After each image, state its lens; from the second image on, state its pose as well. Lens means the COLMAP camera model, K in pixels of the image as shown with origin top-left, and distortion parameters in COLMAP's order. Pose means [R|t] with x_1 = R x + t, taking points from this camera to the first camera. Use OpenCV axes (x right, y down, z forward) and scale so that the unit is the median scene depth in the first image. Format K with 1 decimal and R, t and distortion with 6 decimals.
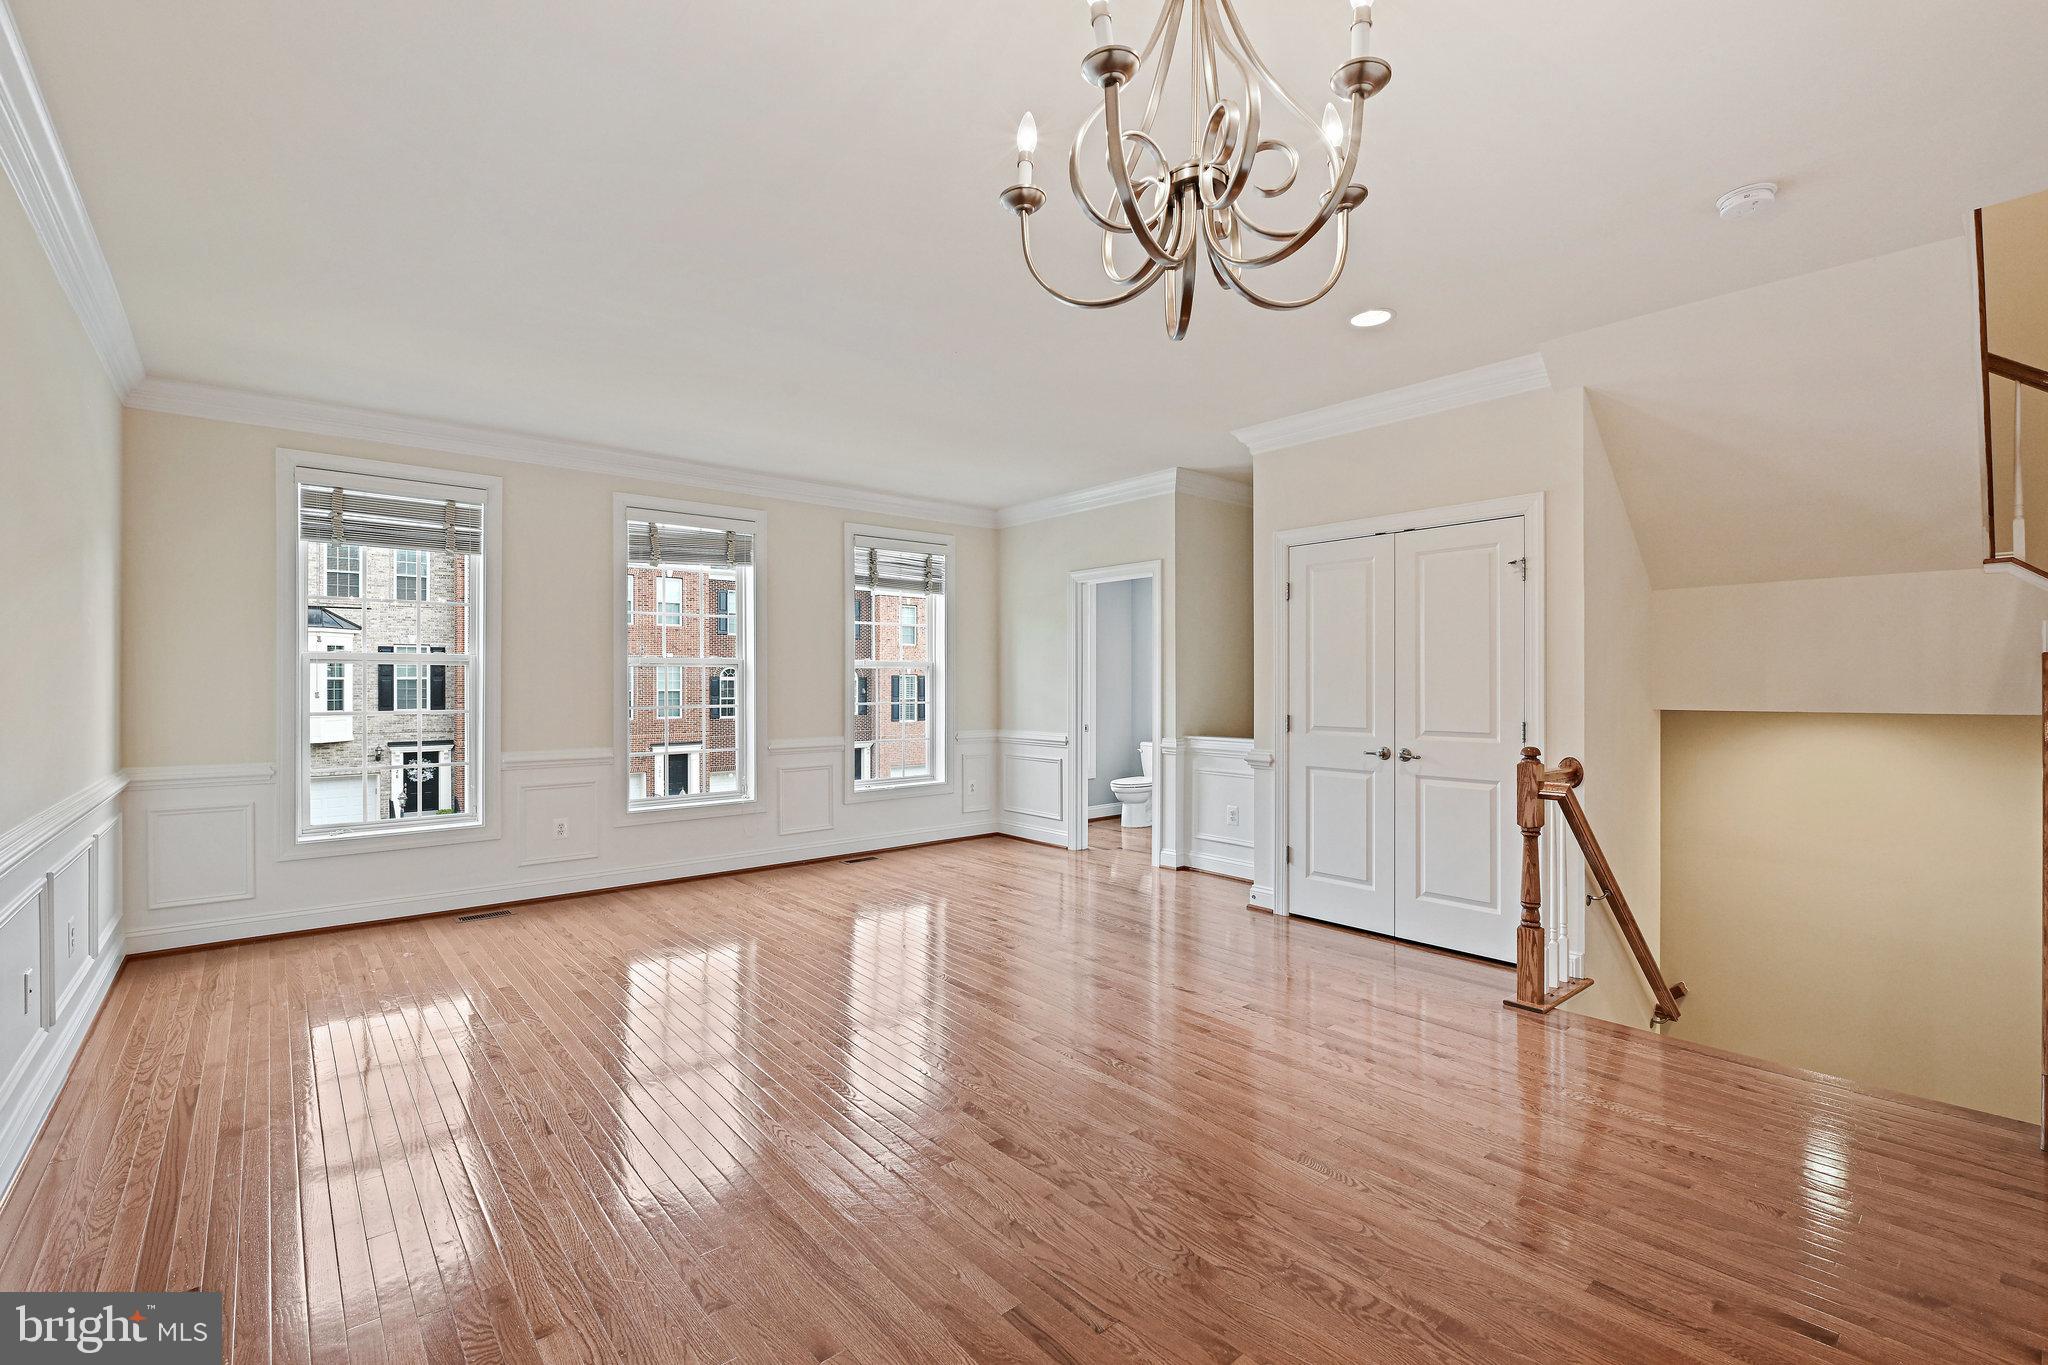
lens RADIAL K [[888.0, 0, 1036.0], [0, 888.0, 693.3], [0, 0, 1]] dist [-0.007515, -0.001549]
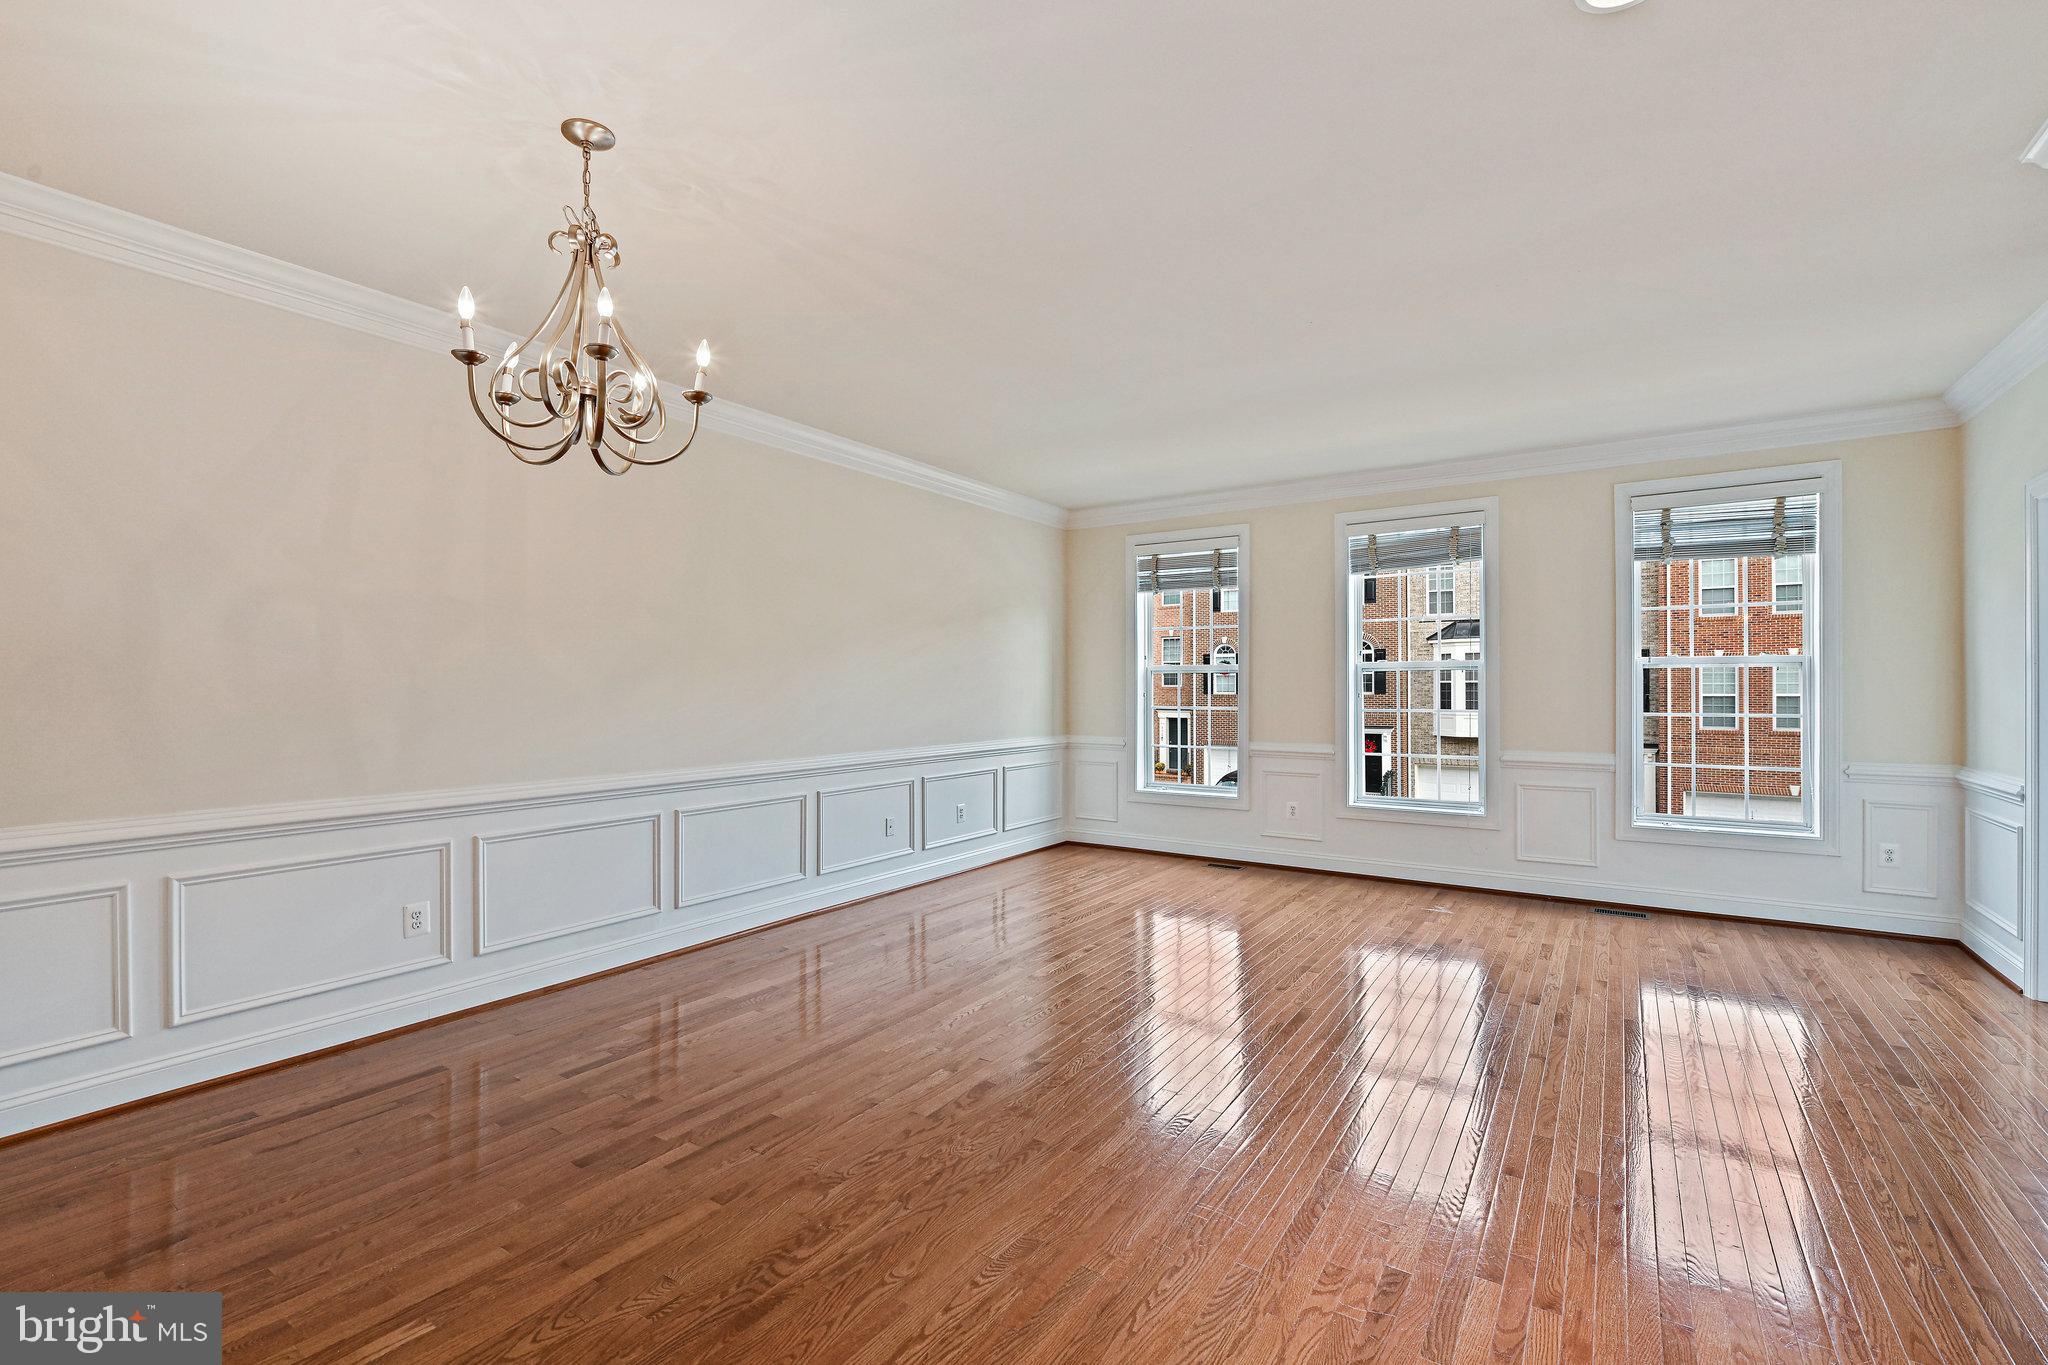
lens RADIAL K [[888.0, 0, 1030.2], [0, 888.0, 731.4], [0, 0, 1]] dist [-0.007515, -0.001549]
pose [[0.269102, 0.047713, -0.961929, 0.422340], [-0.008054, 0.998849, 0.047291, -0.005623], [0.963078, -0.004979, 0.269177, 0.290945]]
